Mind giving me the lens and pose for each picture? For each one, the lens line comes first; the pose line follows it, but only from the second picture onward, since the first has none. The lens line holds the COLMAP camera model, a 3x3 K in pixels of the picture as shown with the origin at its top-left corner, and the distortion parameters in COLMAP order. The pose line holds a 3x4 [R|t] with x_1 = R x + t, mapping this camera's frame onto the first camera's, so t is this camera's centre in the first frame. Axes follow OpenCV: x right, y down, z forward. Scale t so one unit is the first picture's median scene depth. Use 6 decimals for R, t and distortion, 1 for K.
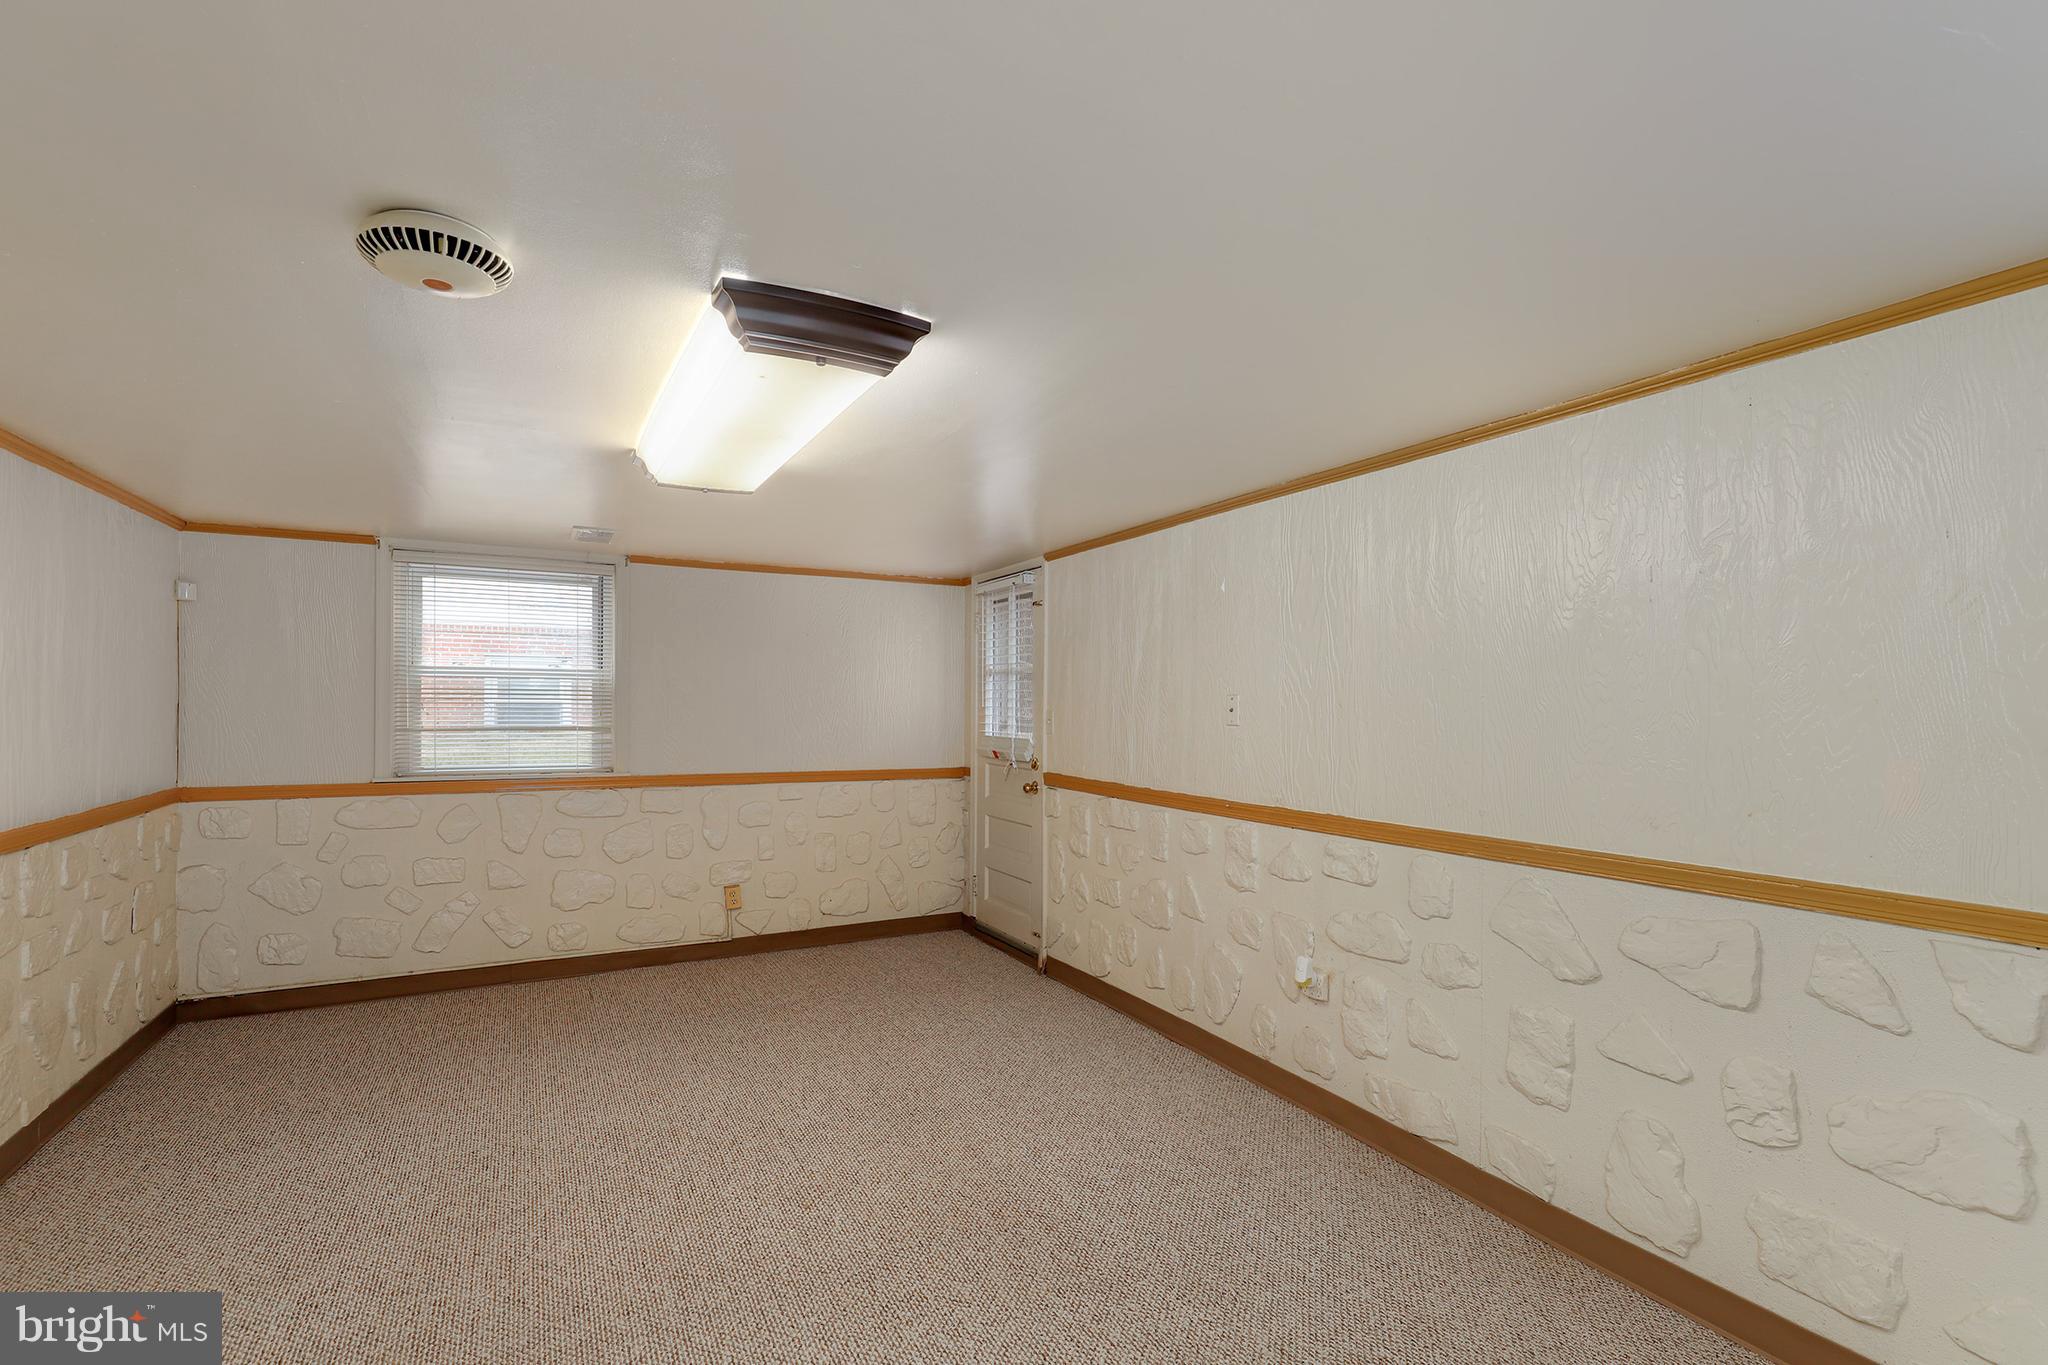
lens RADIAL K [[931.6, 0, 1023.7], [0, 931.6, 711.6], [0, 0, 1]] dist [0.003185, 0.000439]
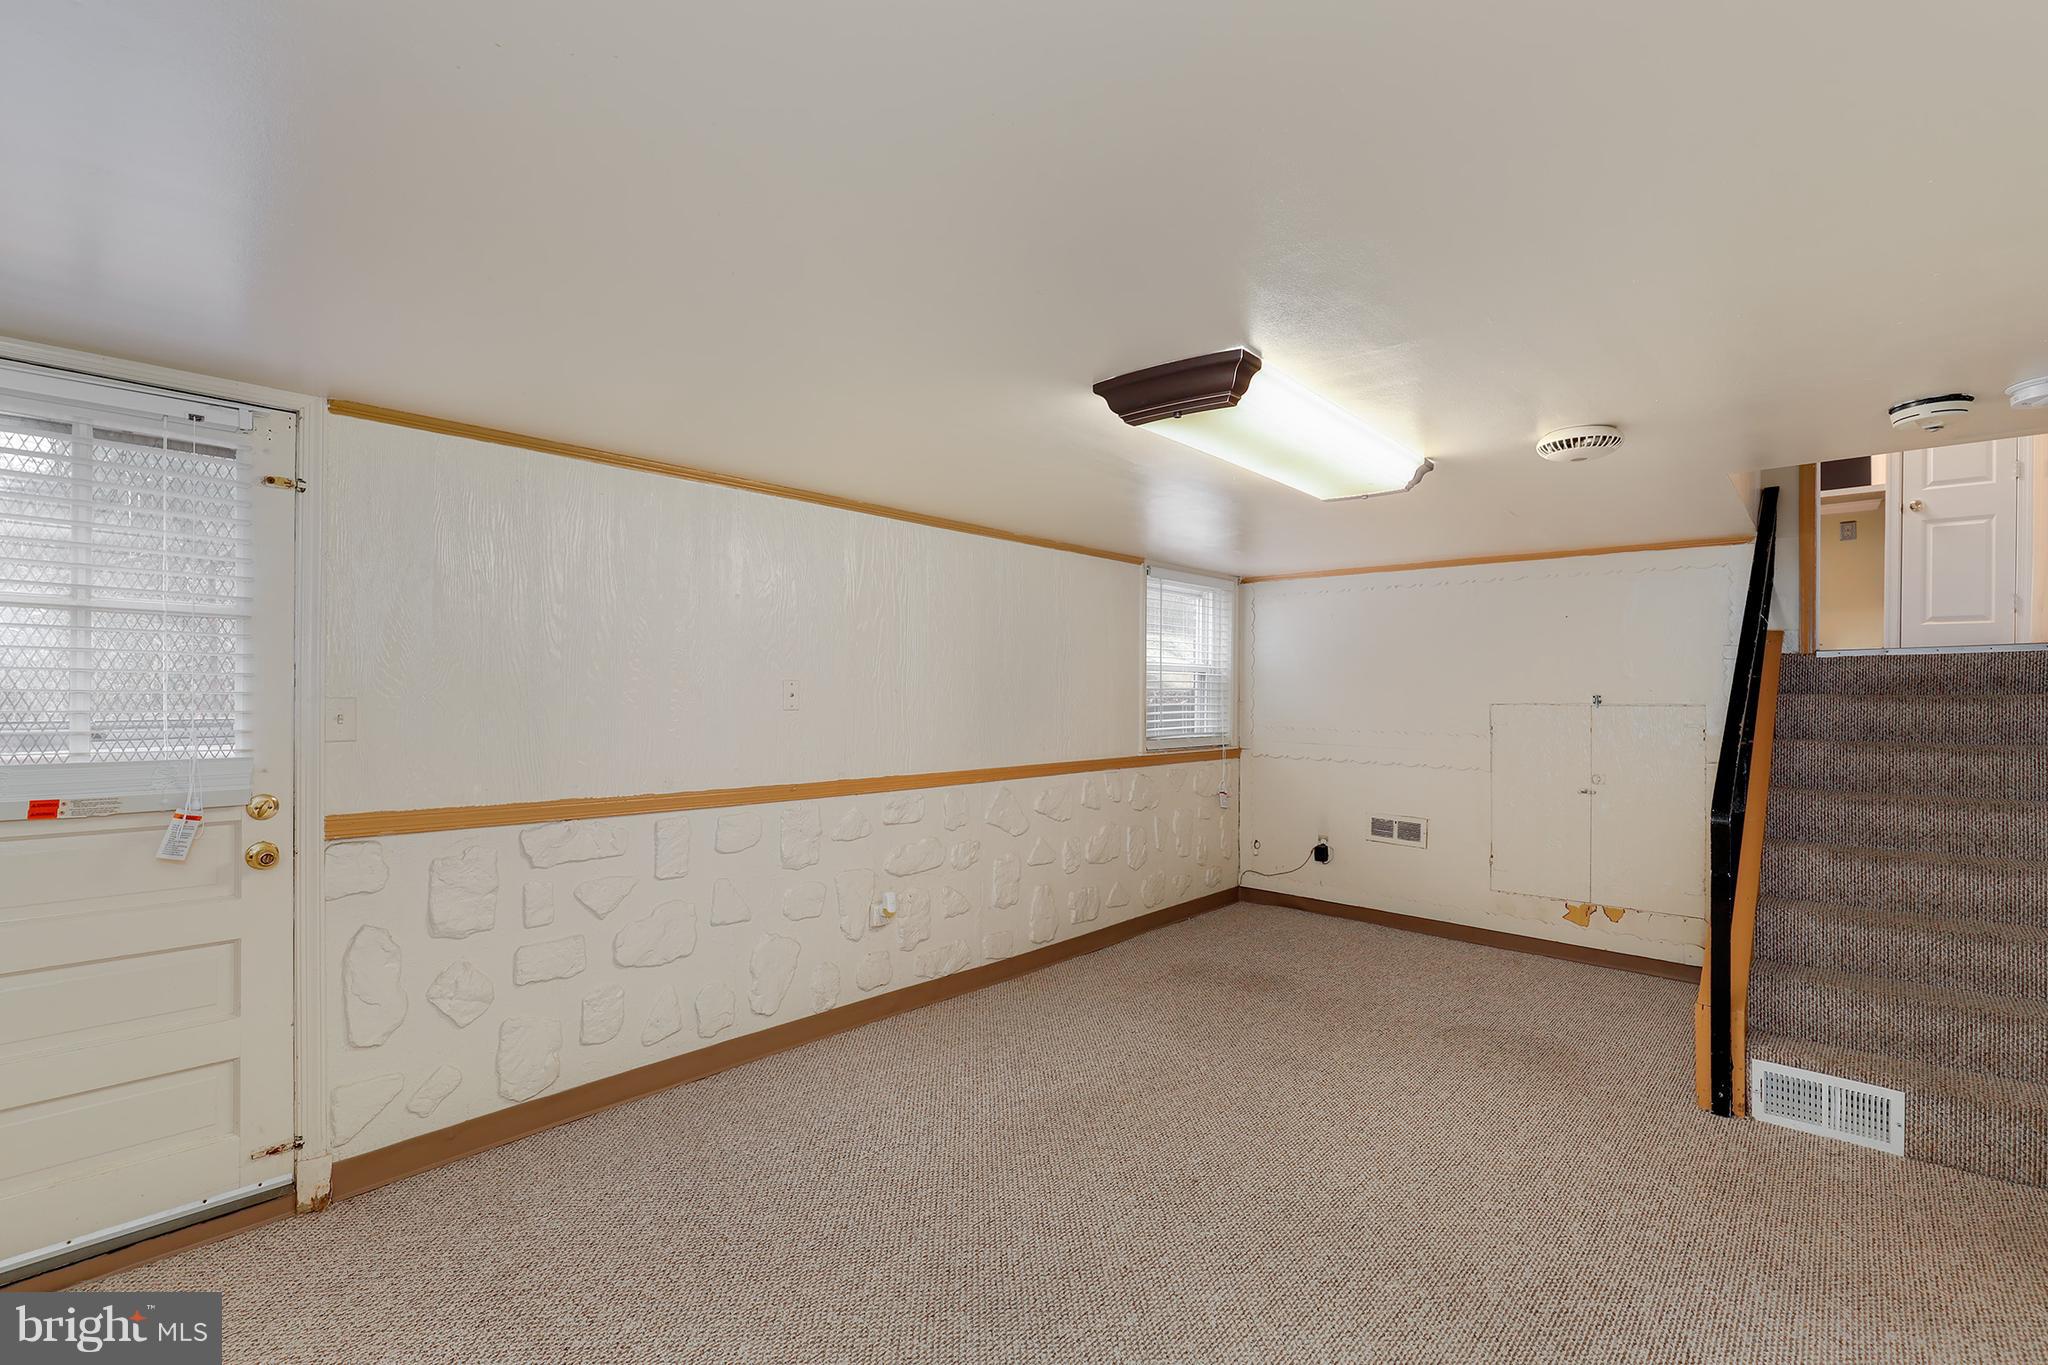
lens RADIAL K [[931.6, 0, 1023.7], [0, 931.6, 711.6], [0, 0, 1]] dist [0.003185, 0.000439]
pose [[-0.349685, -0.016055, 0.936730, -0.629756], [0.006519, 0.999787, 0.019569, -0.001517], [-0.936845, 0.012949, -0.349506, 0.858765]]
